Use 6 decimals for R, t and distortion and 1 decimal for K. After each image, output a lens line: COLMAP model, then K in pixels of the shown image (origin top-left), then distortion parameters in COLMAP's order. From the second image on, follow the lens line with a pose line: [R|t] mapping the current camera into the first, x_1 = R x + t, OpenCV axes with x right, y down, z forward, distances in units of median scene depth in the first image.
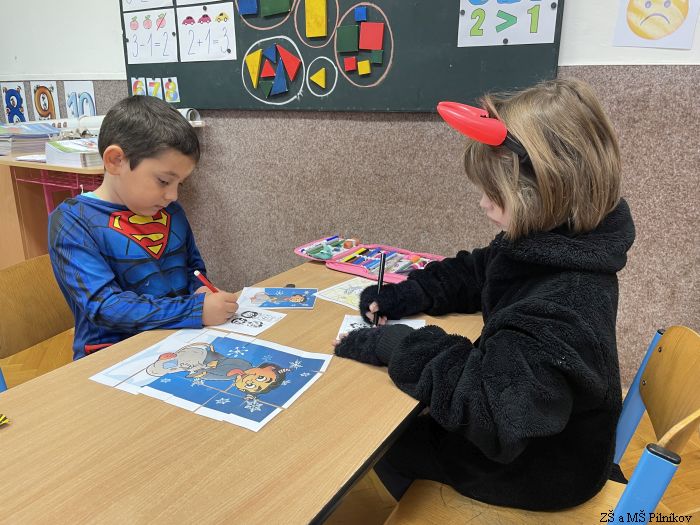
lens RADIAL K [[509.6, 0, 350.6], [0, 509.6, 263.4], [0, 0, 1]] dist [0.036933, -0.037004]
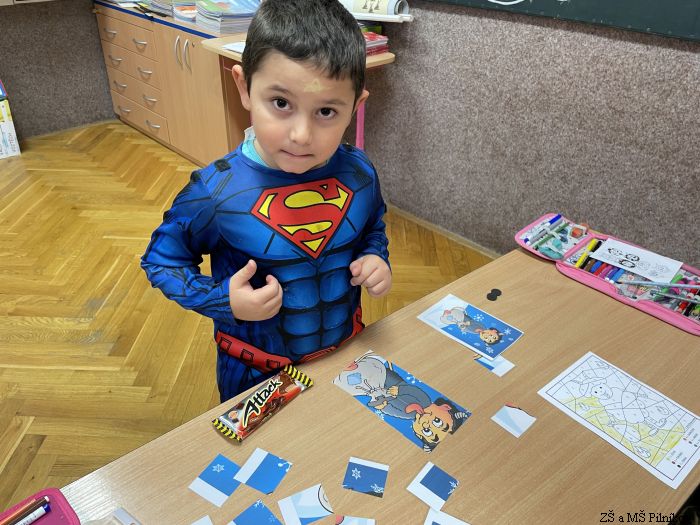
lens RADIAL K [[535.2, 0, 343.1], [0, 535.2, 262.5], [0, 0, 1]] dist [0.077044, -0.113049]
pose [[0.933287, 0.203293, -0.296053, -0.039715], [-0.114963, 0.950097, 0.290000, -0.141264], [0.340234, -0.236618, 0.910084, 0.021309]]
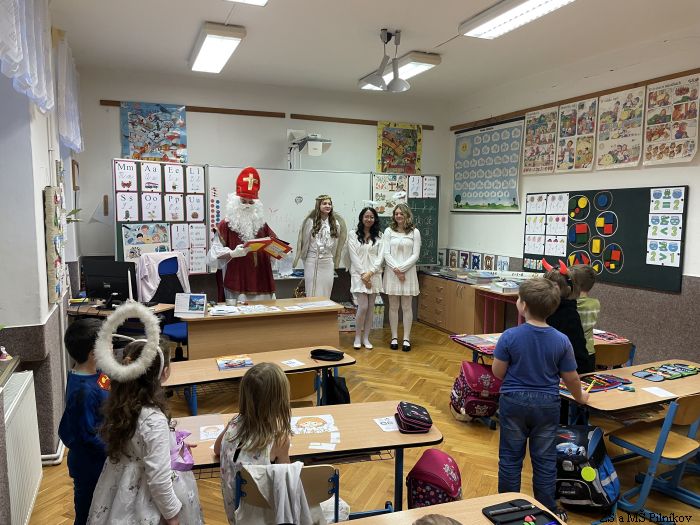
lens RADIAL K [[535.2, 0, 350.8], [0, 535.2, 257.1], [0, 0, 1]] dist [0.077044, -0.113049]
pose [[0.763887, 0.055940, -0.642921, 0.712388], [-0.197097, 0.968859, -0.149881, 0.224633], [0.614516, 0.241210, 0.751124, -1.735582]]
